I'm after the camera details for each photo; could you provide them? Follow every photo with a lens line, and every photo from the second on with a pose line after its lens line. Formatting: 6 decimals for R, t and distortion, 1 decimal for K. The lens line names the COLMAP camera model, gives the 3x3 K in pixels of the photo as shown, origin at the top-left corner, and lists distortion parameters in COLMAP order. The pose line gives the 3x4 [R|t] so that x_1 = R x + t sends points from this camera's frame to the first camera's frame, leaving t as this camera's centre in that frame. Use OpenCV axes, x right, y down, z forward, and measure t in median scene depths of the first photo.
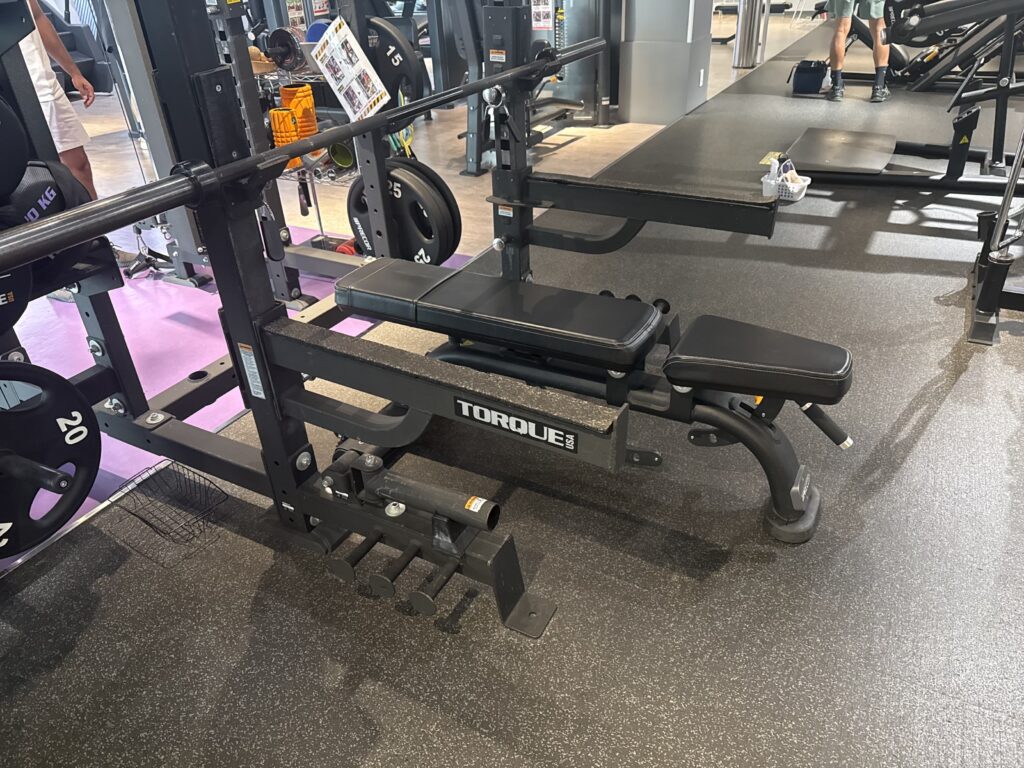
lens RADIAL K [[673.5, 0, 512.0], [0, 673.5, 384.0], [0, 0, 1]] dist [-0.034816, -0.000361]
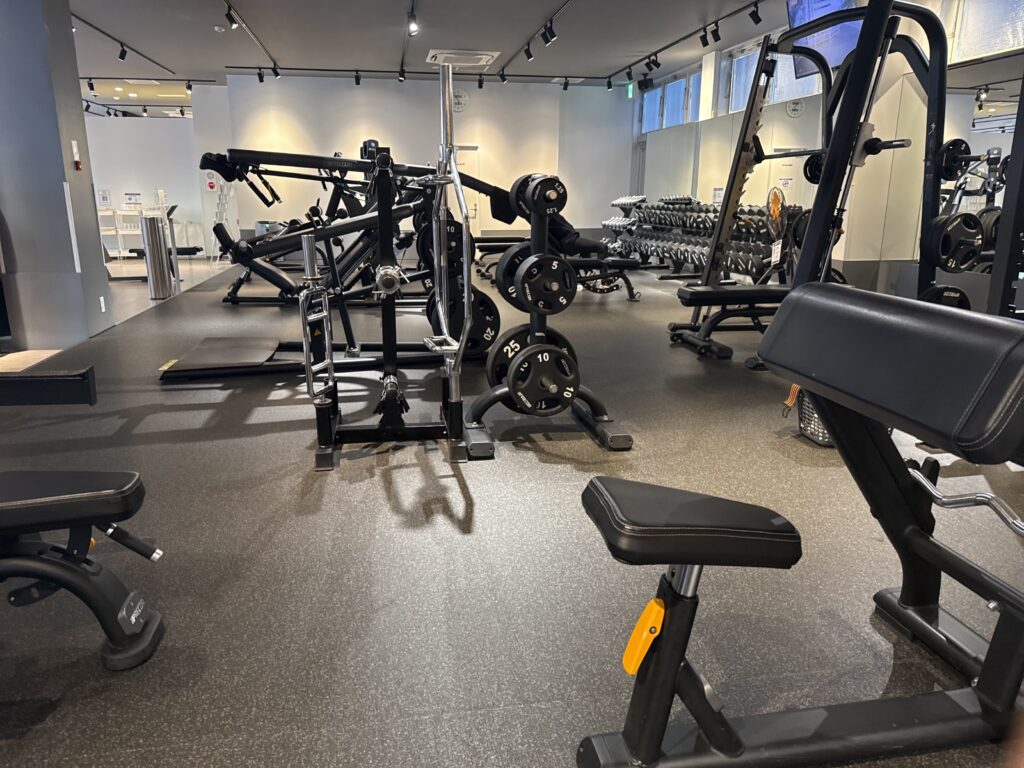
lens RADIAL K [[673.5, 0, 512.0], [0, 673.5, 384.0], [0, 0, 1]] dist [-0.034816, -0.000361]
pose [[0.774594, -0.095139, 0.625262, 0.205781], [0.304045, 0.922904, -0.236232, 0.185346], [-0.554582, 0.373091, 0.743802, -0.176433]]
